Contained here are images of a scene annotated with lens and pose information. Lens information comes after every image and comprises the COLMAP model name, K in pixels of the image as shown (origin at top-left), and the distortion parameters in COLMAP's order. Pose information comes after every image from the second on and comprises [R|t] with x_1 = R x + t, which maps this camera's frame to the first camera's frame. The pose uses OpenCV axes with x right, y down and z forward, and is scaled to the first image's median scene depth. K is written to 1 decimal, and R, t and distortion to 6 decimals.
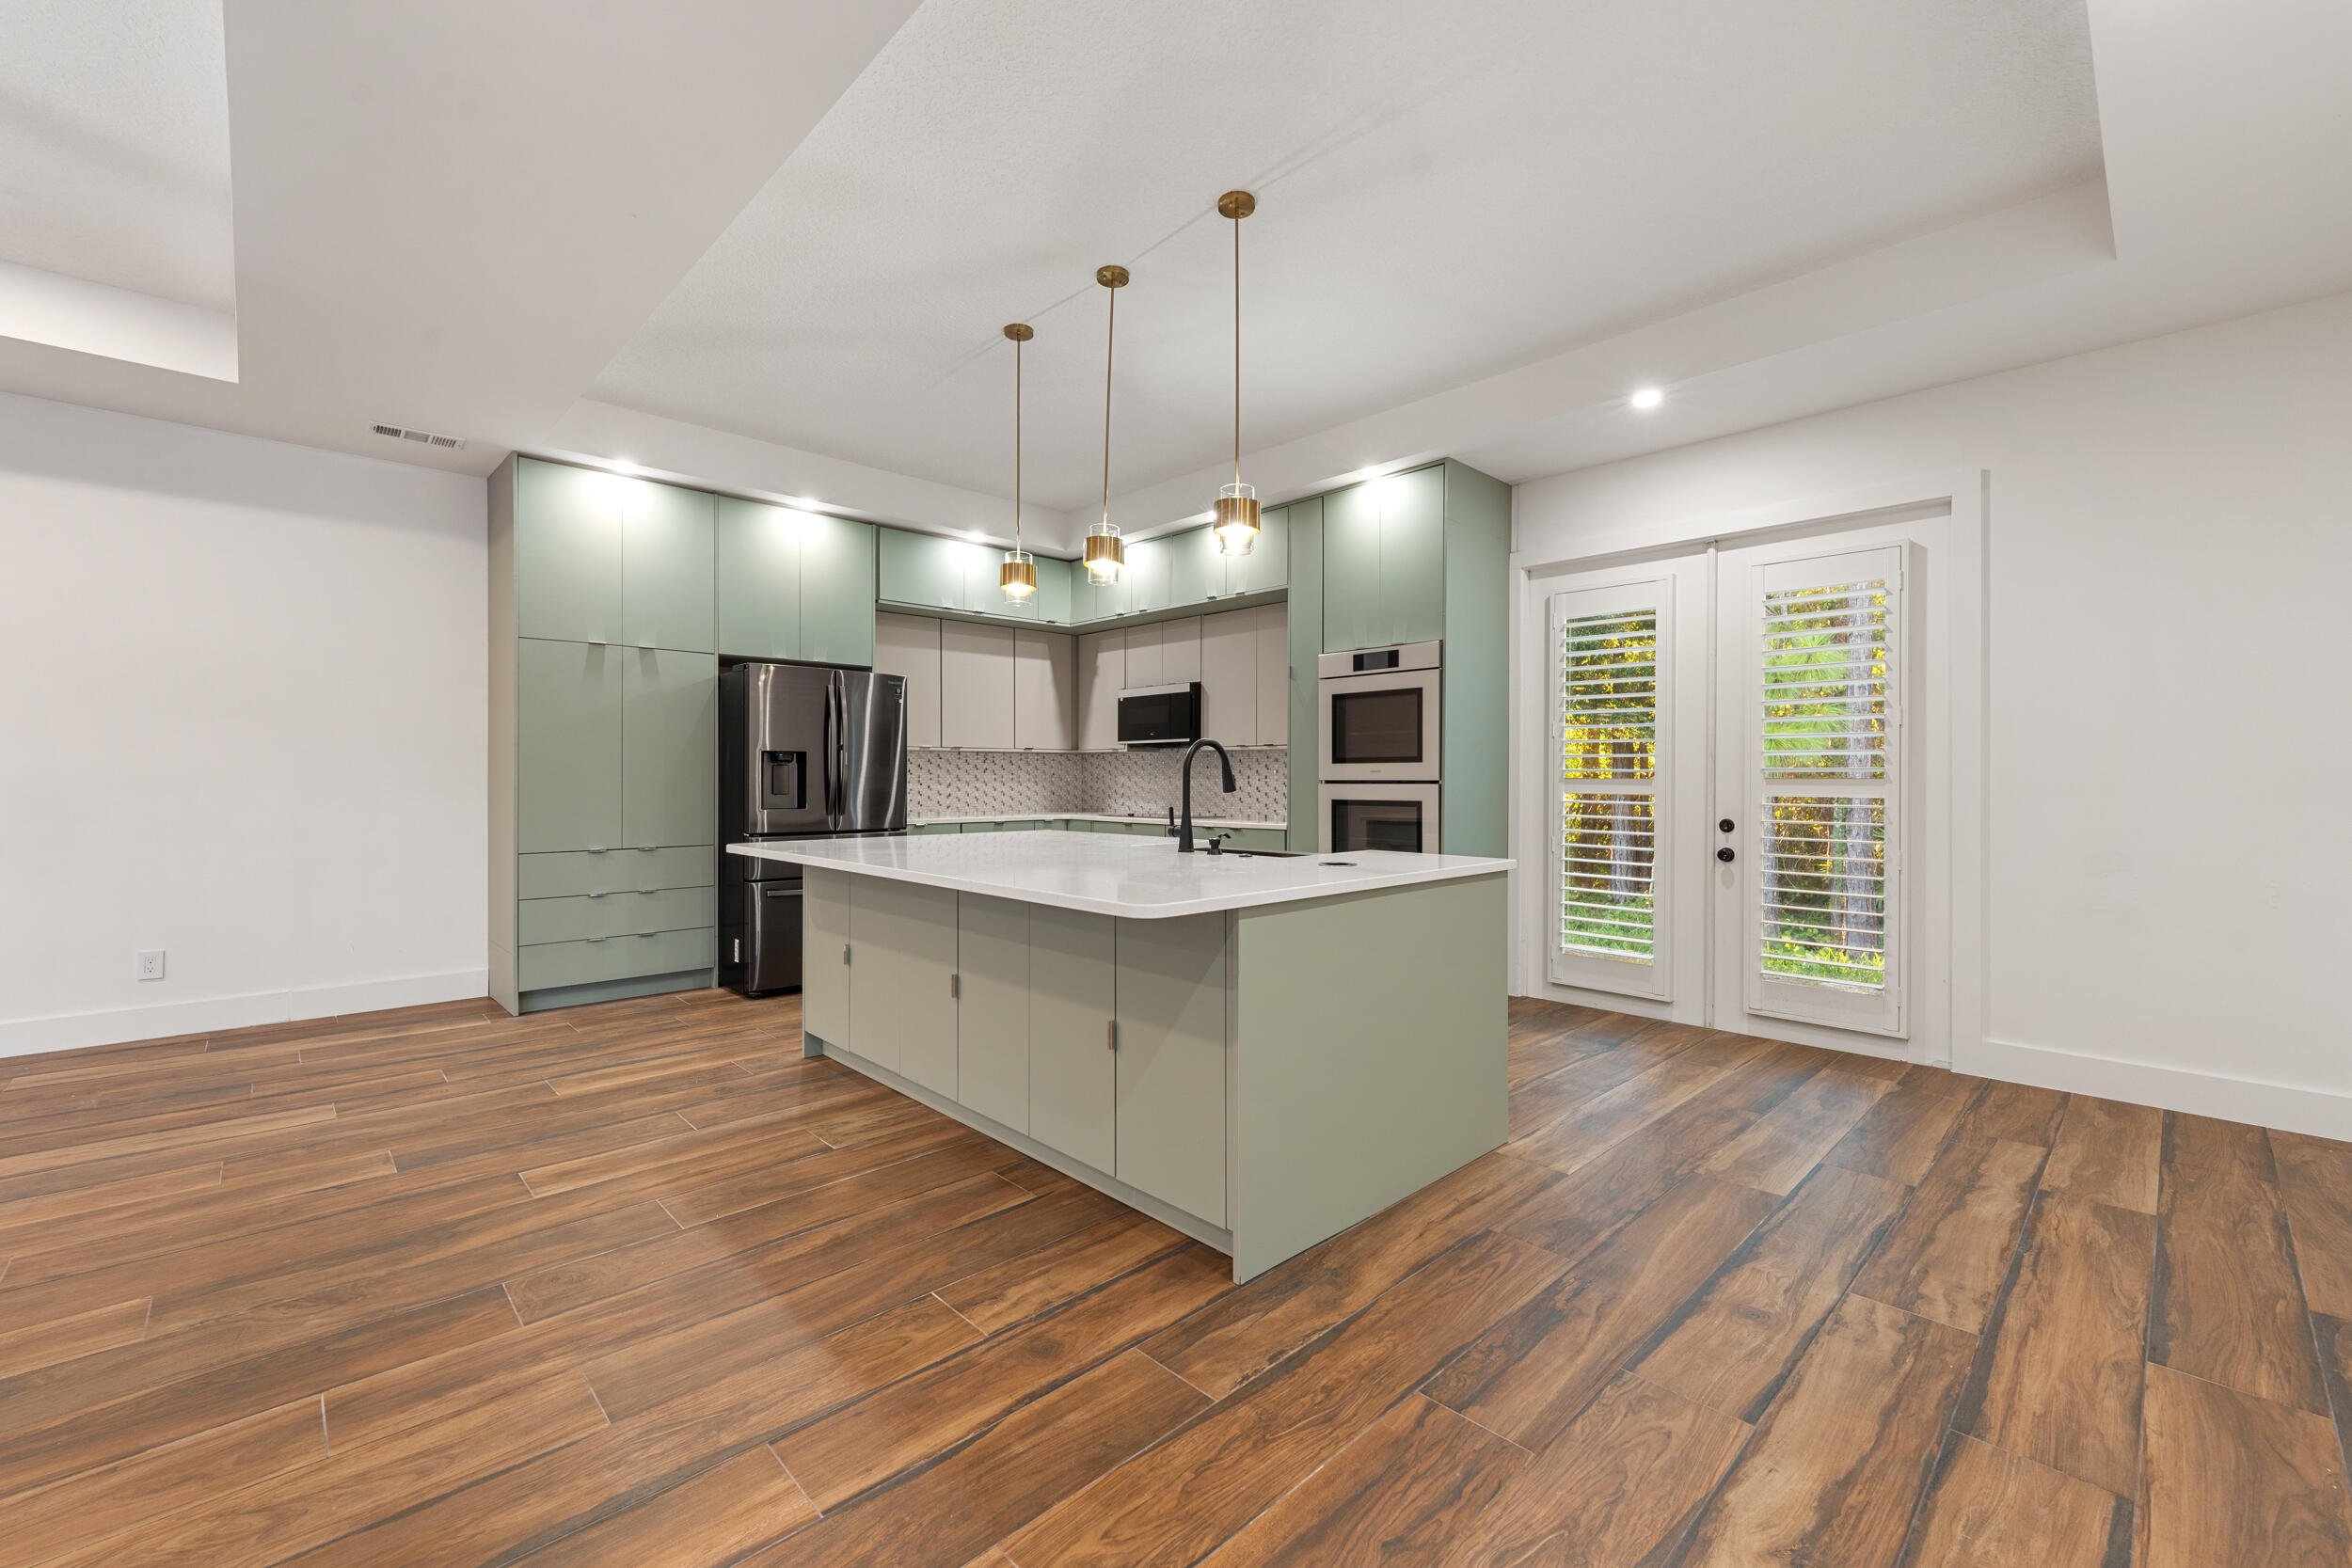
lens RADIAL K [[973.3, 0, 1171.1], [0, 973.3, 781.9], [0, 0, 1]] dist [-0.001049, -0.000343]
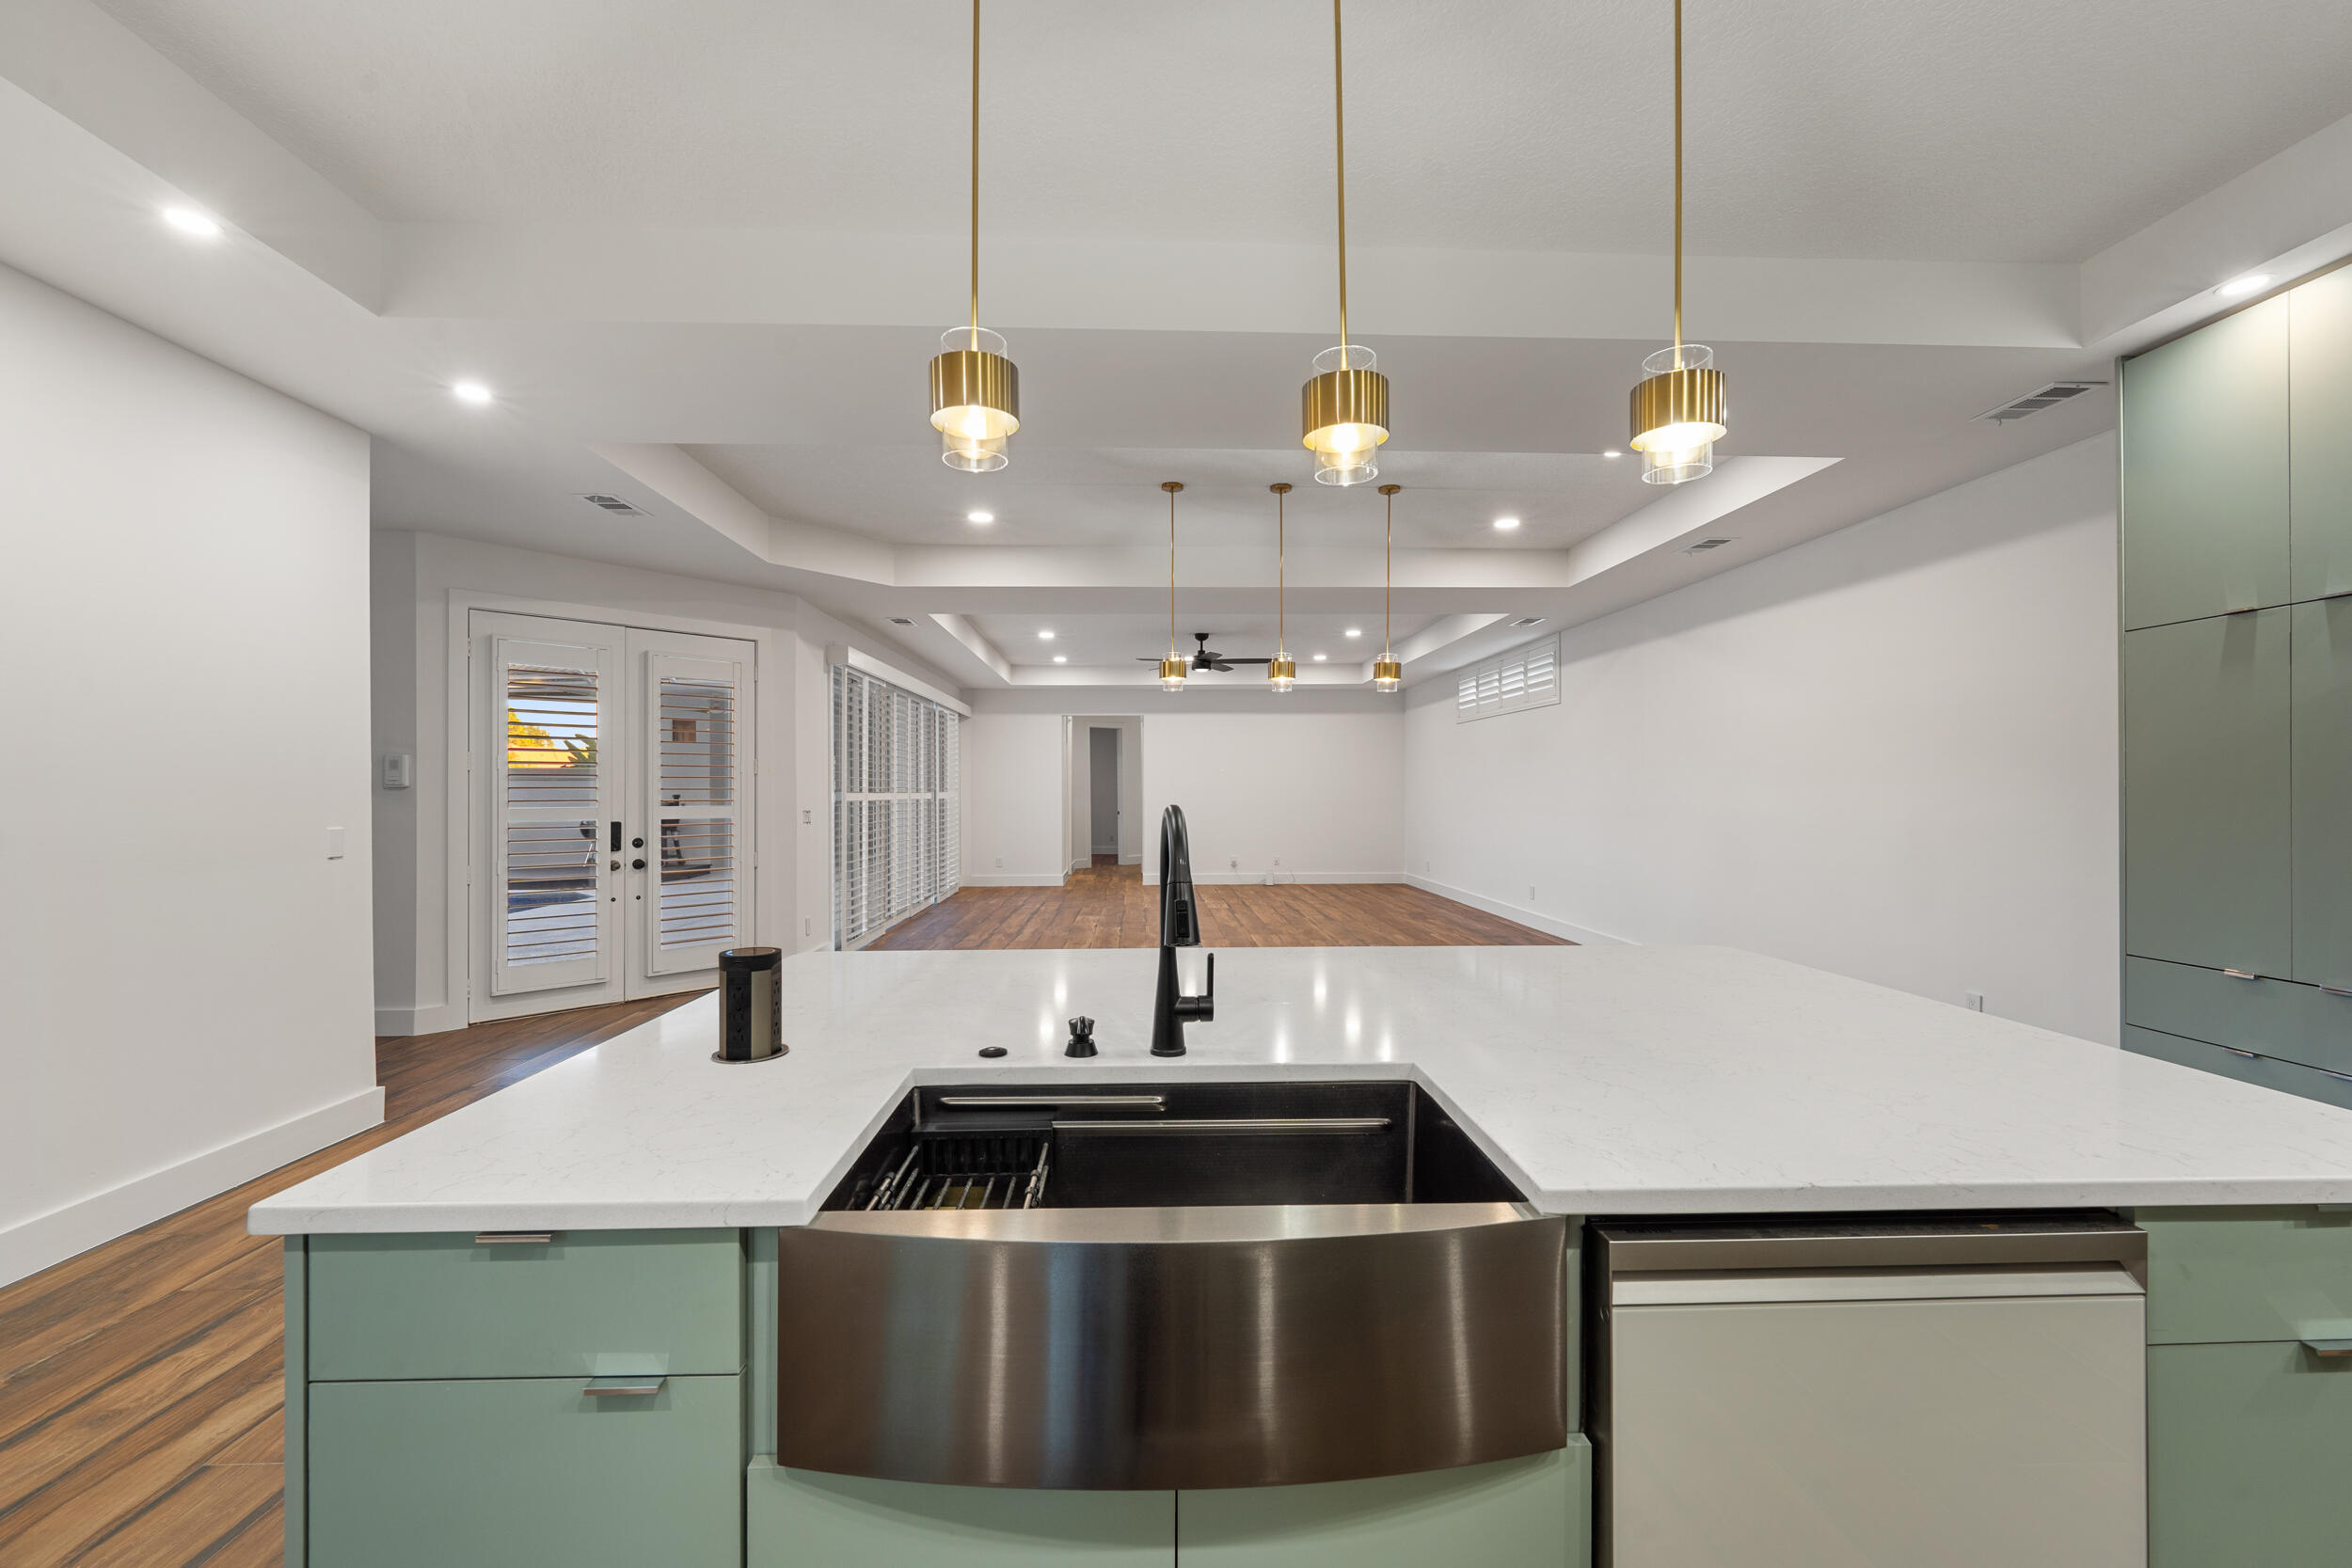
lens RADIAL K [[966.5, 0, 1184.2], [0, 966.5, 795.4], [0, 0, 1]] dist [-0.011778, 0.000031]
pose [[-0.651784, 0.003305, -0.758398, 0.393096], [-0.002773, 0.999973, 0.006741, -0.058736], [0.758400, 0.006497, -0.651757, 1.448384]]
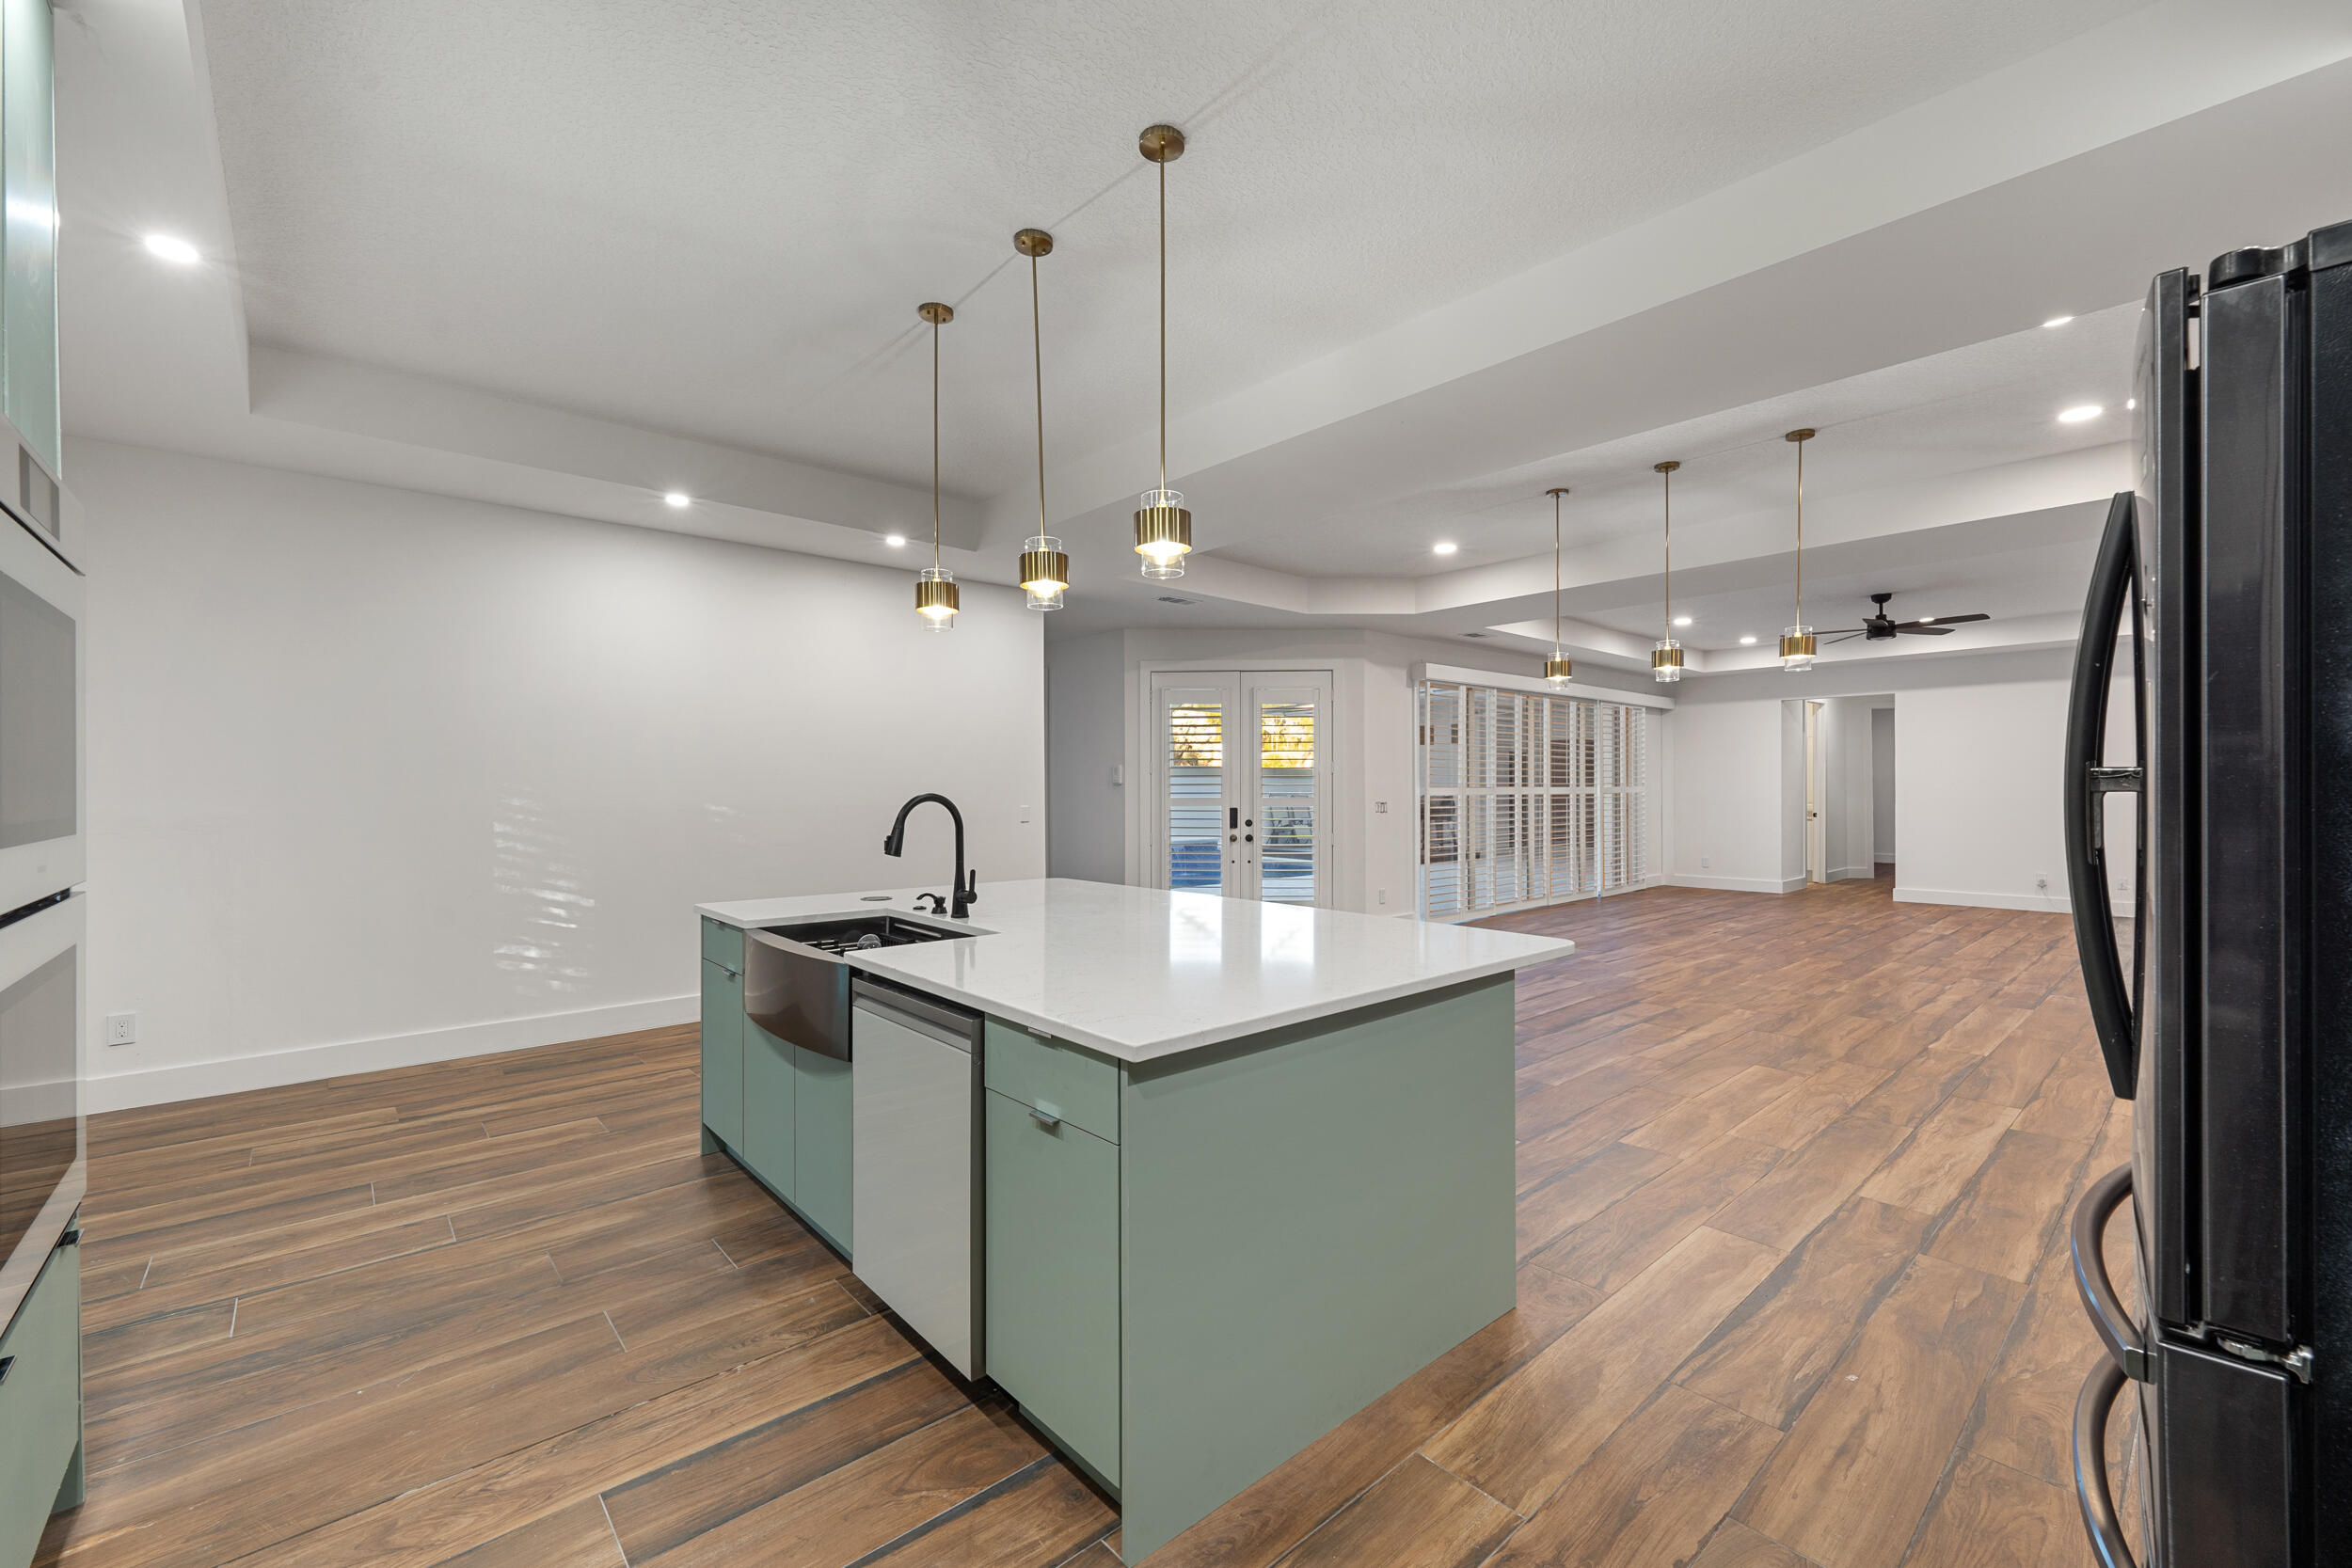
lens RADIAL K [[973.3, 0, 1171.1], [0, 973.3, 781.9], [0, 0, 1]] dist [-0.001049, -0.000343]
pose [[-0.999531, 0.001188, 0.030612, -0.237204], [0.001170, 0.999999, -0.000612, -0.062359], [-0.030612, -0.000576, -0.999531, 2.130364]]
